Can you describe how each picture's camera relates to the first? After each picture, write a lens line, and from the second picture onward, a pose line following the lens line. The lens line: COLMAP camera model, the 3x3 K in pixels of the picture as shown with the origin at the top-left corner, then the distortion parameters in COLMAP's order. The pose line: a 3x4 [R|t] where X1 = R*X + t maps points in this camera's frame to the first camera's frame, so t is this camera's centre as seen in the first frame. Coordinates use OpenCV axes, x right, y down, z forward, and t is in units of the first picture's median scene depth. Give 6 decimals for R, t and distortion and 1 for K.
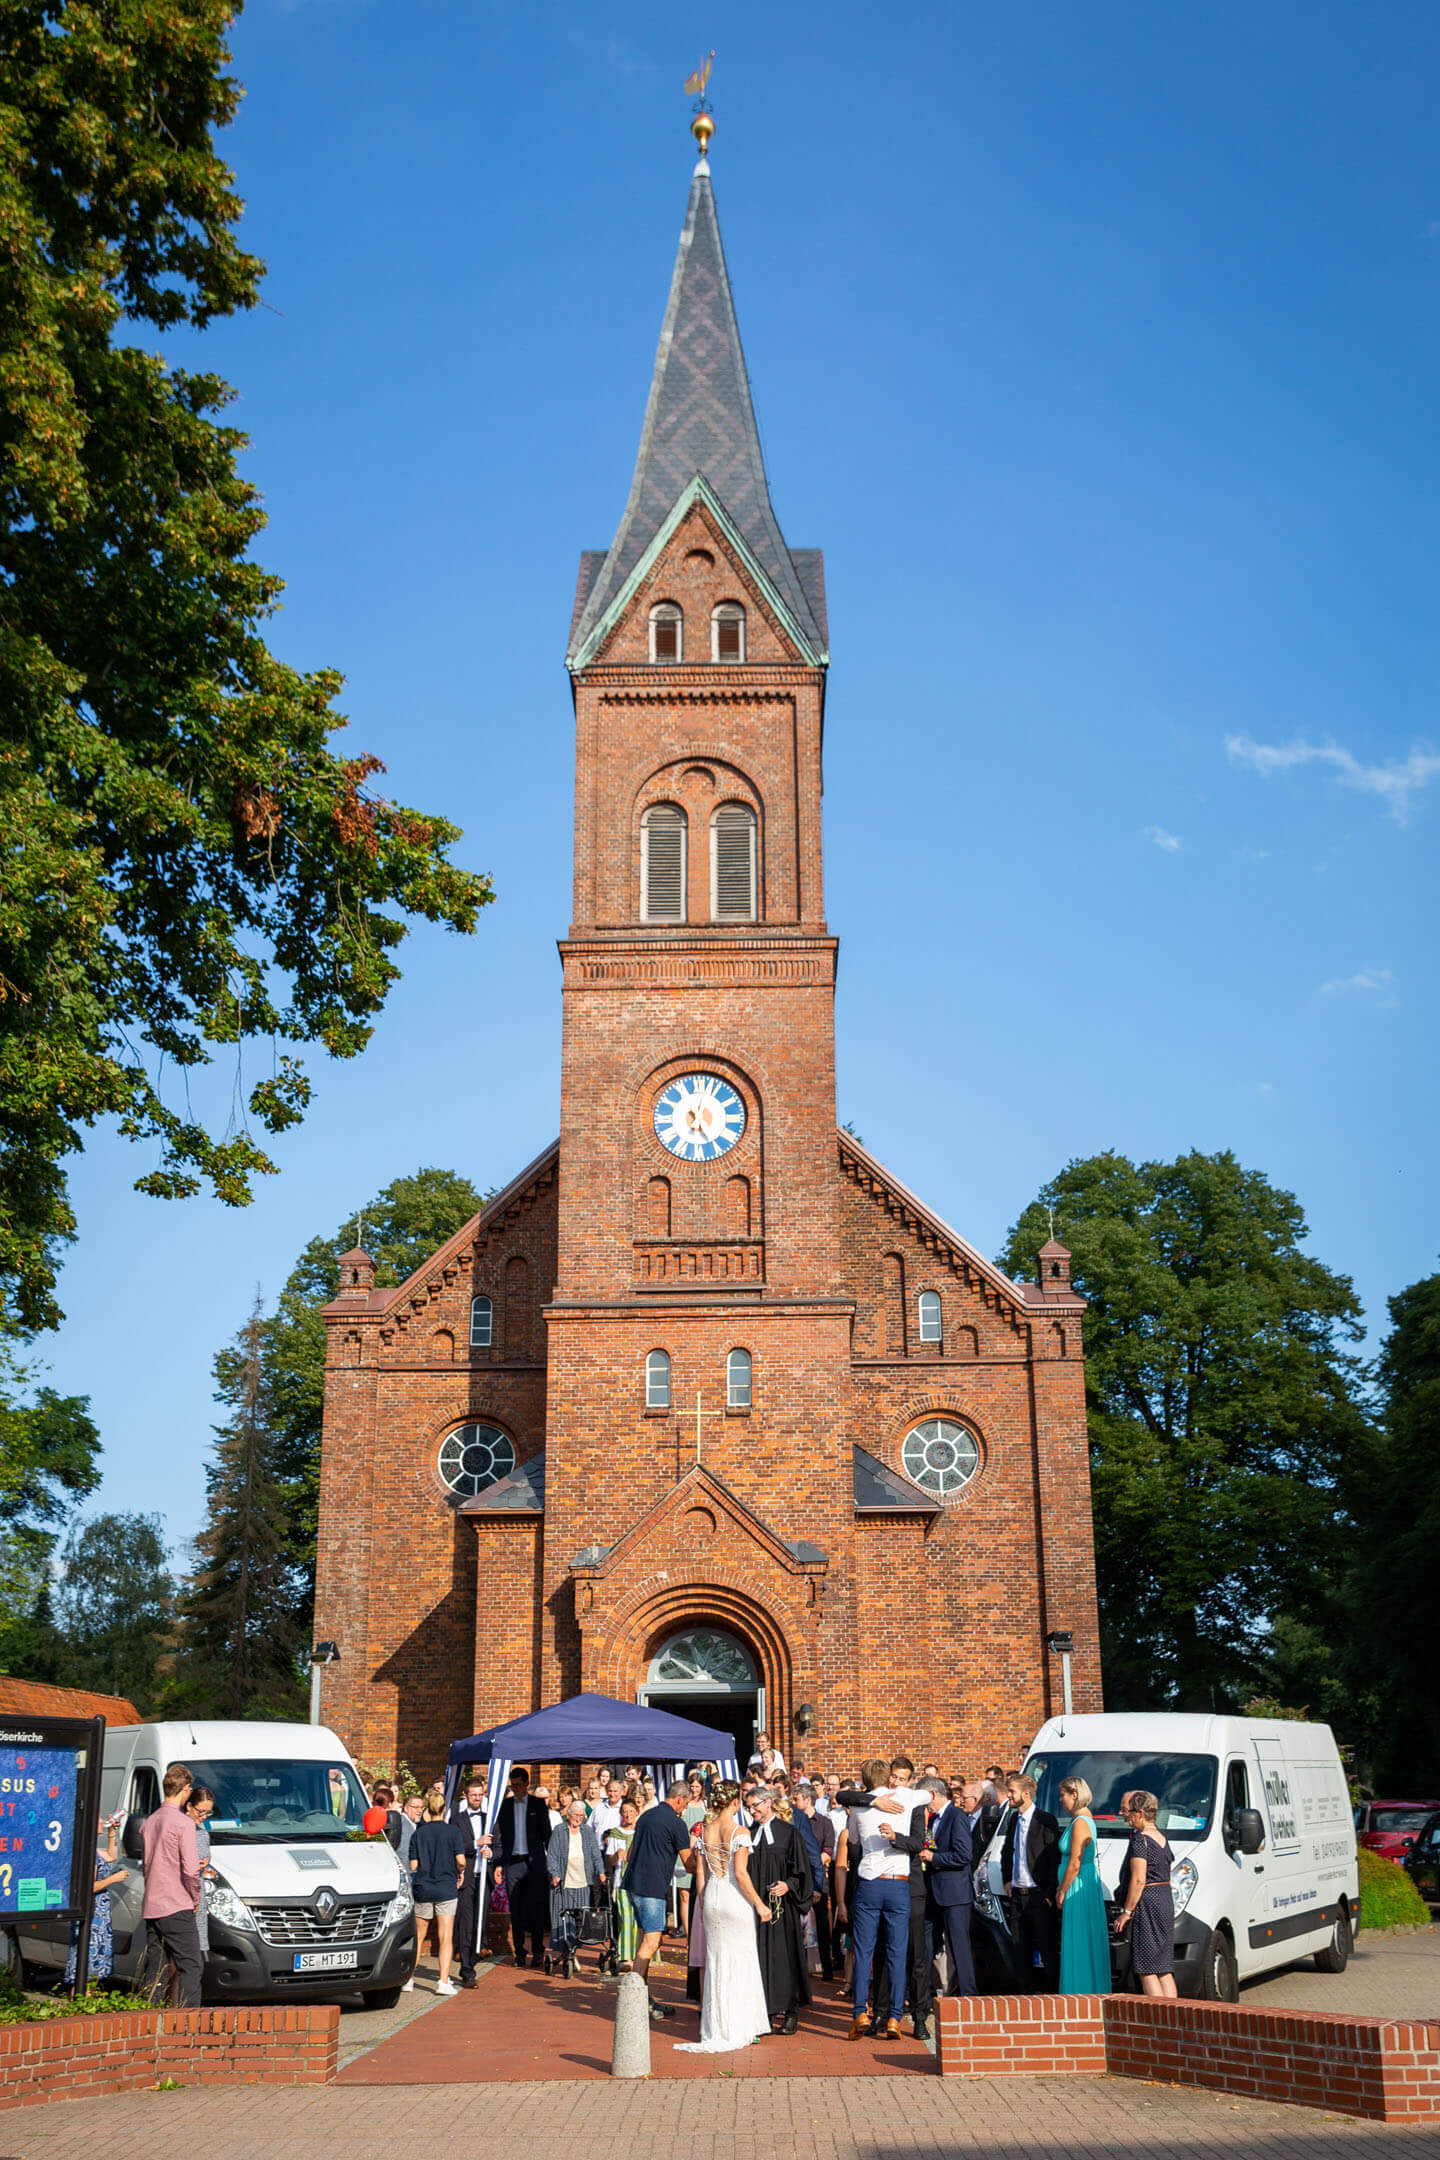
lens RADIAL K [[2941.9, 0, 720.0], [0, 2941.9, 1080.0], [0, 0, 1]] dist [-0.041398, -0.024785]
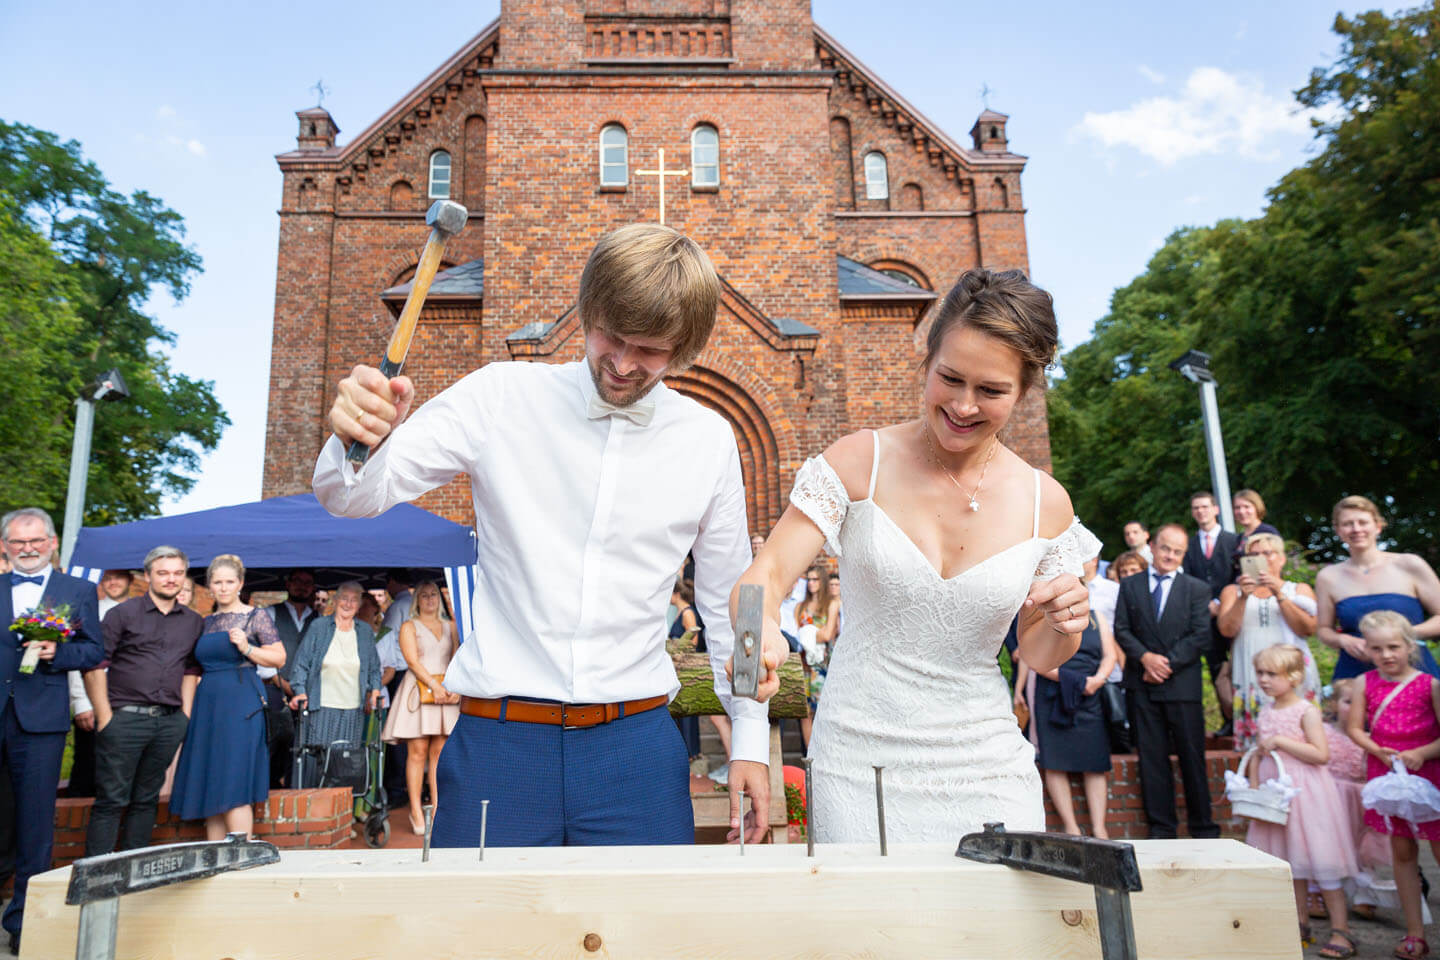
lens RADIAL K [[1260.0, 0, 720.0], [0, 1260.0, 480.0], [0, 0, 1]] dist [-0.008458, -0.001496]
pose [[0.998337, -0.010563, 0.056675, -0.011558], [0.005454, 0.995966, 0.089563, 0.164094], [-0.057393, -0.089105, 0.994367, 0.609367]]
